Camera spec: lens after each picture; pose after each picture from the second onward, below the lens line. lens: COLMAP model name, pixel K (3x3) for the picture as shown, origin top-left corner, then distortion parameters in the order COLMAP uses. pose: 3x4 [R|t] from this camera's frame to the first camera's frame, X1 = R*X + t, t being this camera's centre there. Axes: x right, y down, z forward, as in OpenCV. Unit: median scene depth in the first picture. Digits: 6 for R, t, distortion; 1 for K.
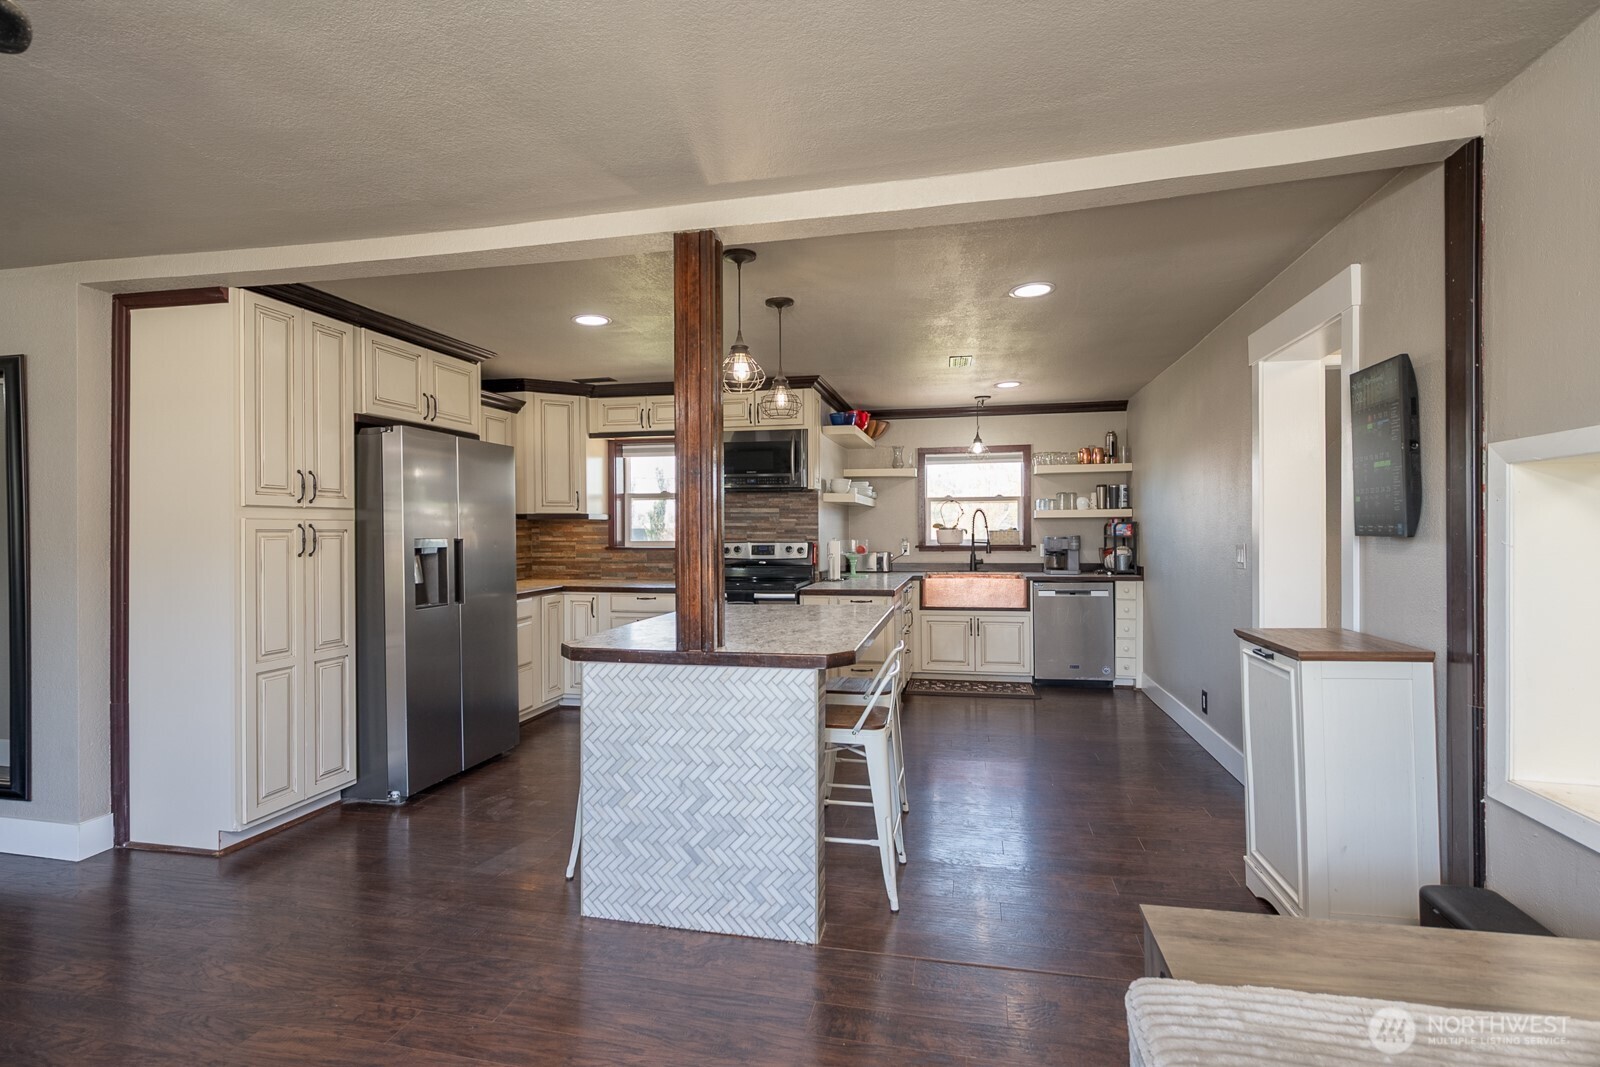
lens RADIAL K [[784.7, 0, 799.7], [0, 784.7, 529.3], [0, 0, 1]] dist [-0.005735, 0.003153]
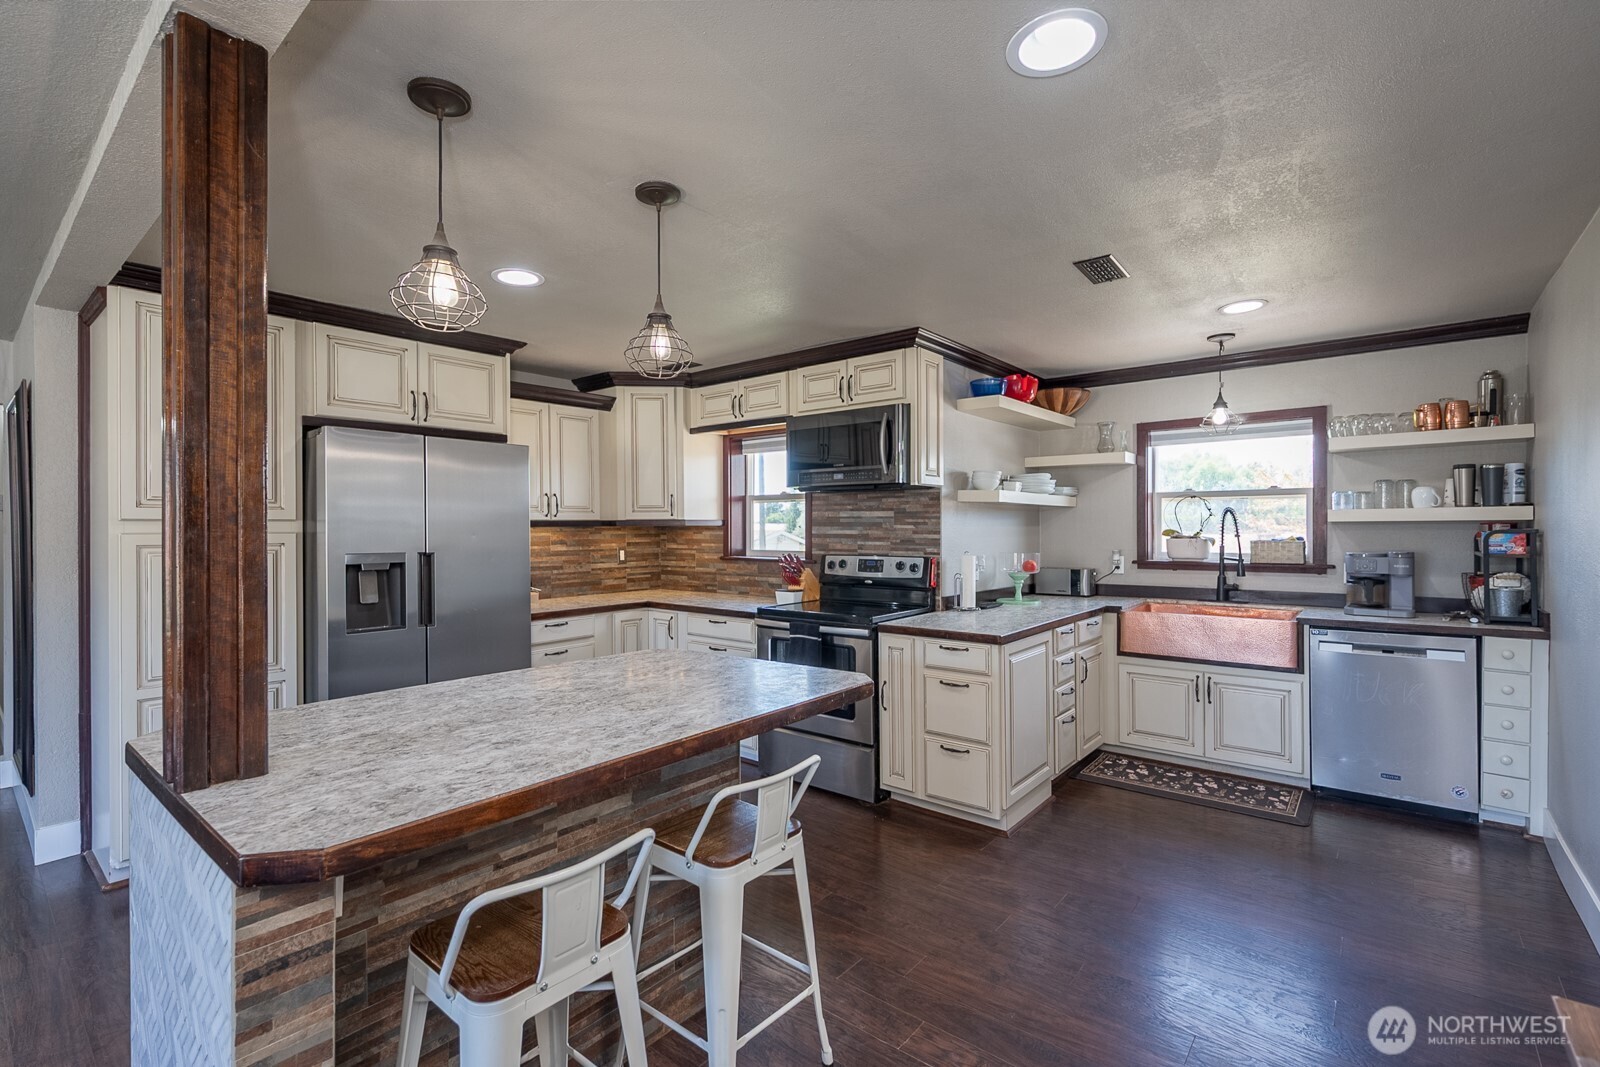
lens RADIAL K [[721.1, 0, 797.7], [0, 721.1, 532.3], [0, 0, 1]] dist [-0.001931, -0.000951]
pose [[0.886706, 0.004325, -0.462314, 0.202377], [-0.000430, 0.999964, 0.008529, -0.011725], [0.462334, -0.007364, 0.886675, 0.314323]]
